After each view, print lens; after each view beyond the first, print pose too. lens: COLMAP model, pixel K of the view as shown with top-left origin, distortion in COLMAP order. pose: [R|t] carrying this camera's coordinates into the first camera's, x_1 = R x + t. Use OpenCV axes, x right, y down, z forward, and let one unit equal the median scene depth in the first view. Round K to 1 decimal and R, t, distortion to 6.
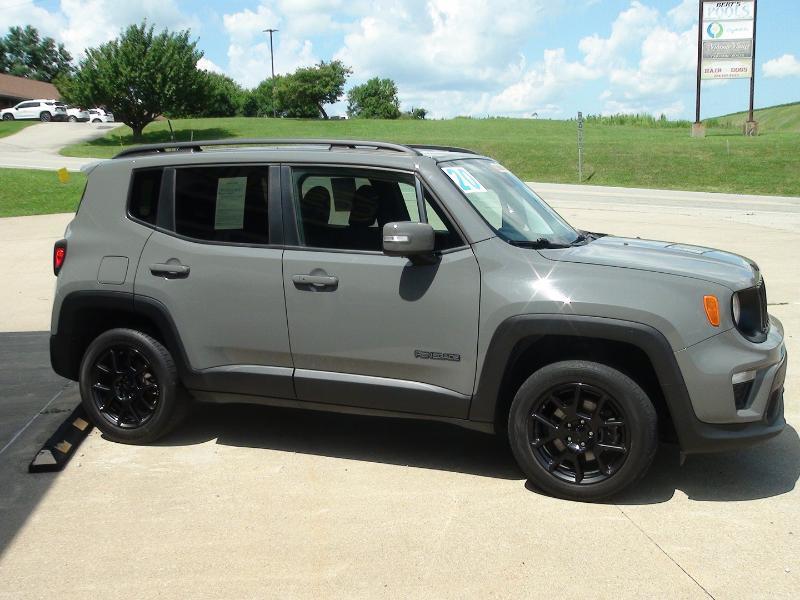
lens RADIAL K [[910.7, 0, 381.9], [0, 910.7, 299.7], [0, 0, 1]] dist [-0.003383, -0.004337]
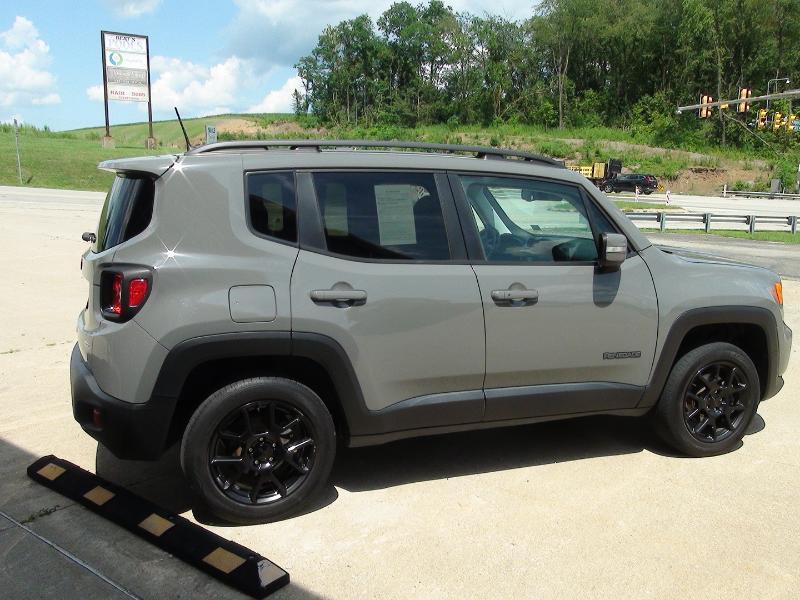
lens RADIAL K [[739.8, 0, 400.0], [0, 739.8, 300.0], [0, 0, 1]] dist [-0.006542, -0.000715]
pose [[0.721656, -0.086911, 0.686775, -0.648137], [0.069961, 0.996165, 0.052550, -0.060950], [-0.688708, 0.010124, 0.724968, 0.480716]]
